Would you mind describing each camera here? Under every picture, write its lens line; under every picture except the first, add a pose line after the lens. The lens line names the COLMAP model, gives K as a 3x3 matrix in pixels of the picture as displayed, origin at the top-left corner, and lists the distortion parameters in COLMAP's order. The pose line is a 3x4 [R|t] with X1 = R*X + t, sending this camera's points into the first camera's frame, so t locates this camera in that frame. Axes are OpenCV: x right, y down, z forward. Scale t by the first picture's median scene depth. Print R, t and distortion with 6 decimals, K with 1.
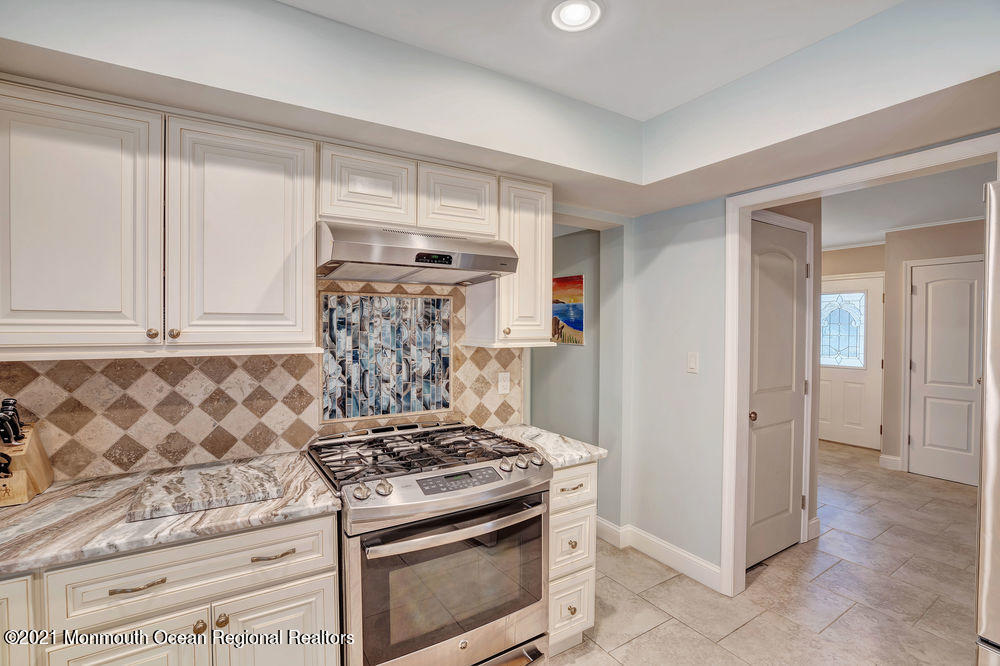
lens RADIAL K [[461.8, 0, 496.0], [0, 461.8, 333.5], [0, 0, 1]] dist [-0.048156, 0.014173]
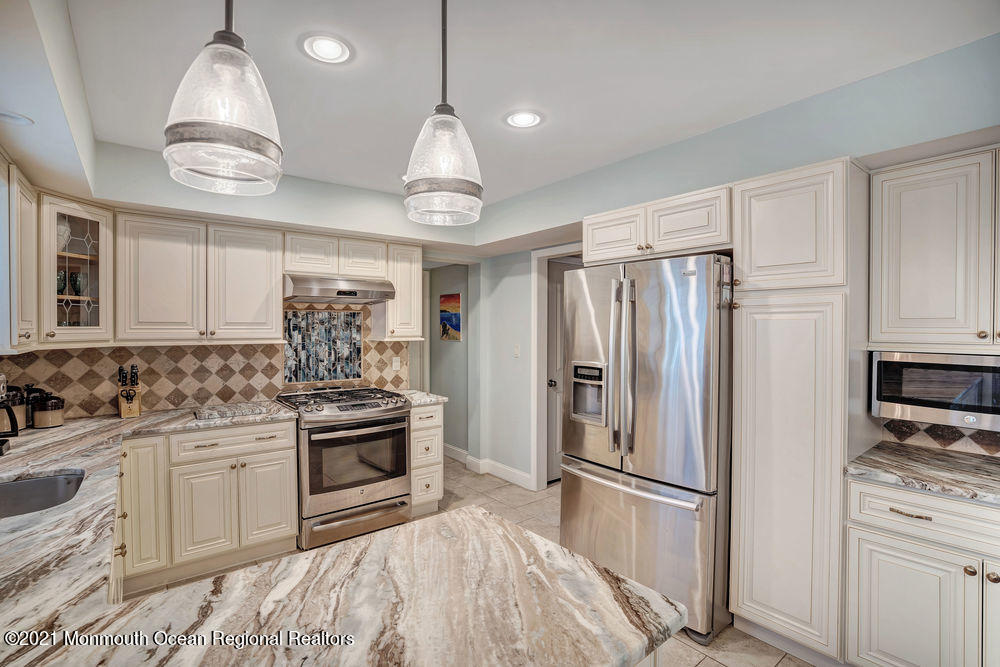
lens RADIAL K [[461.8, 0, 491.9], [0, 461.8, 333.8], [0, 0, 1]] dist [-0.048156, 0.014173]
pose [[0.993740, -0.002641, 0.111686, 0.214561], [0.002823, 0.999995, -0.001477, 0.006966], [-0.111682, 0.001783, 0.993742, -0.823304]]
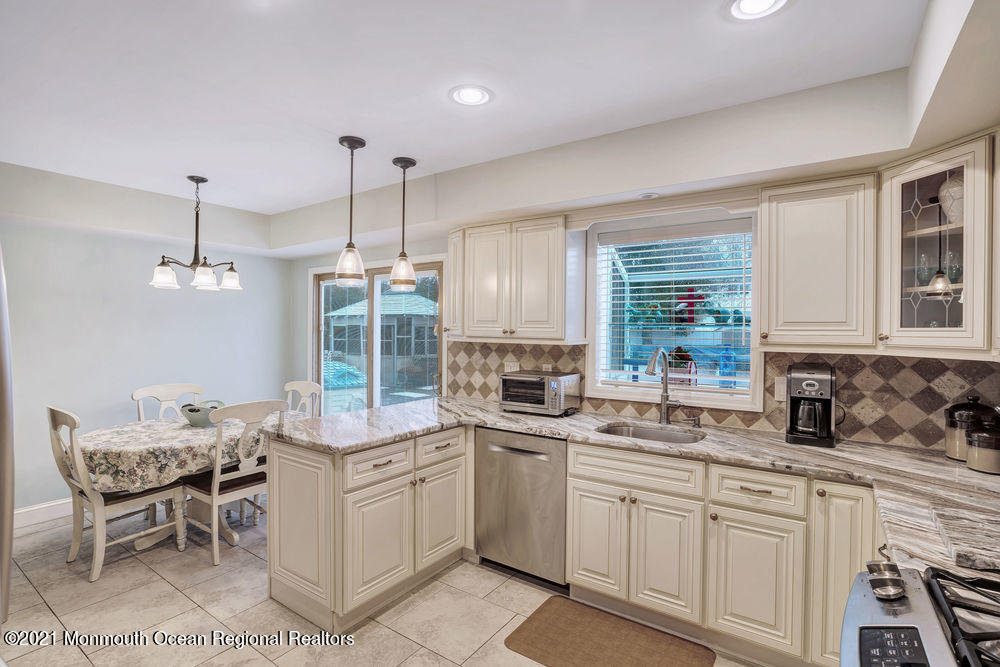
lens RADIAL K [[461.8, 0, 506.5], [0, 461.8, 334.2], [0, 0, 1]] dist [-0.048156, 0.014173]
pose [[-0.903836, -0.004626, -0.427854, 0.358756], [-0.016543, 0.999572, 0.024138, -0.012352], [0.427559, 0.028895, -0.903525, 0.928814]]
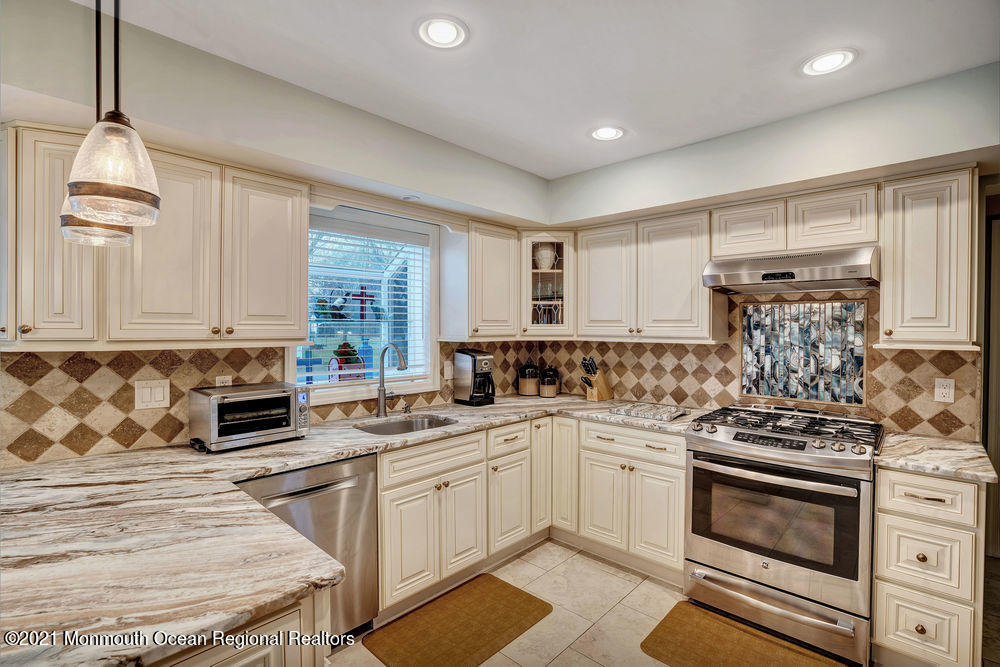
lens RADIAL K [[461.8, 0, 509.1], [0, 461.8, 332.1], [0, 0, 1]] dist [-0.048156, 0.014173]
pose [[0.264072, 0.010317, -0.964448, 0.798667], [-0.016984, 0.999837, 0.006046, 0.002869], [0.964354, 0.014784, 0.264204, -0.072200]]
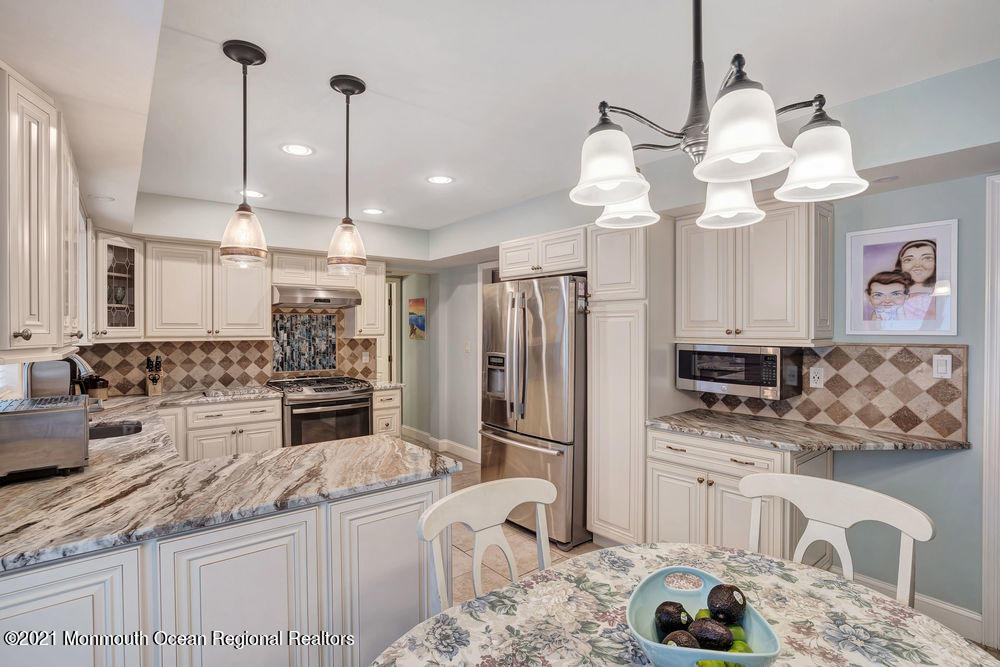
lens RADIAL K [[480.6, 0, 490.2], [0, 480.6, 333.3], [0, 0, 1]] dist [-0.031712, 0.003243]
pose [[0.994082, -0.003280, 0.108582, 0.405593], [0.003642, 0.999988, -0.003136, 0.016568], [-0.108571, 0.003513, 0.994083, -1.376162]]
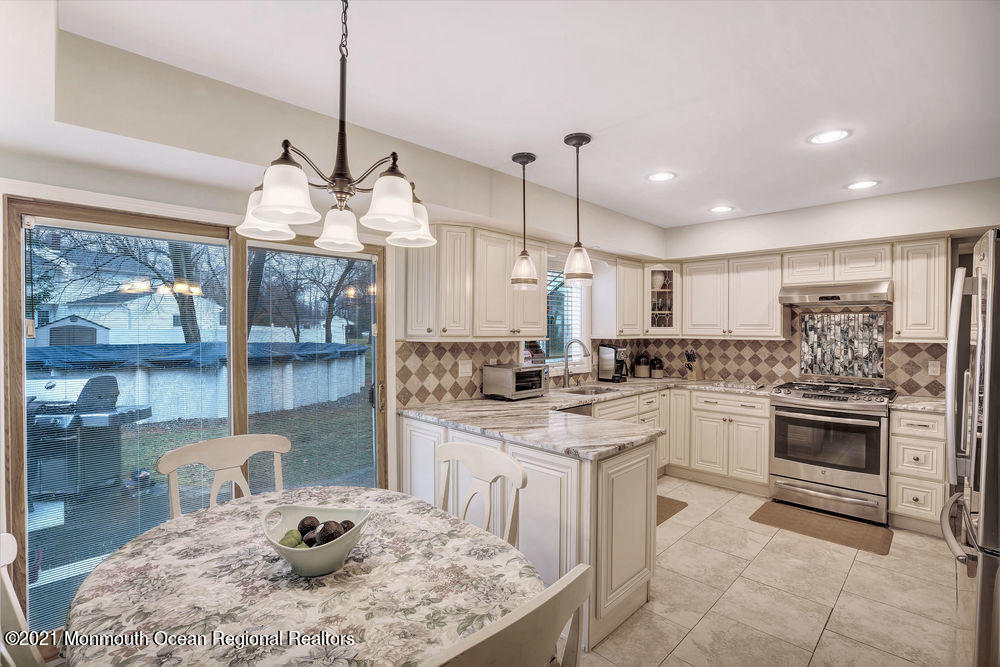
lens RADIAL K [[461.8, 0, 508.0], [0, 461.8, 332.0], [0, 0, 1]] dist [-0.048156, 0.014173]
pose [[0.227083, 0.008620, -0.973837, 1.375875], [-0.017492, 0.999836, 0.004771, 0.010695], [0.973718, 0.015951, 0.227196, -0.815504]]
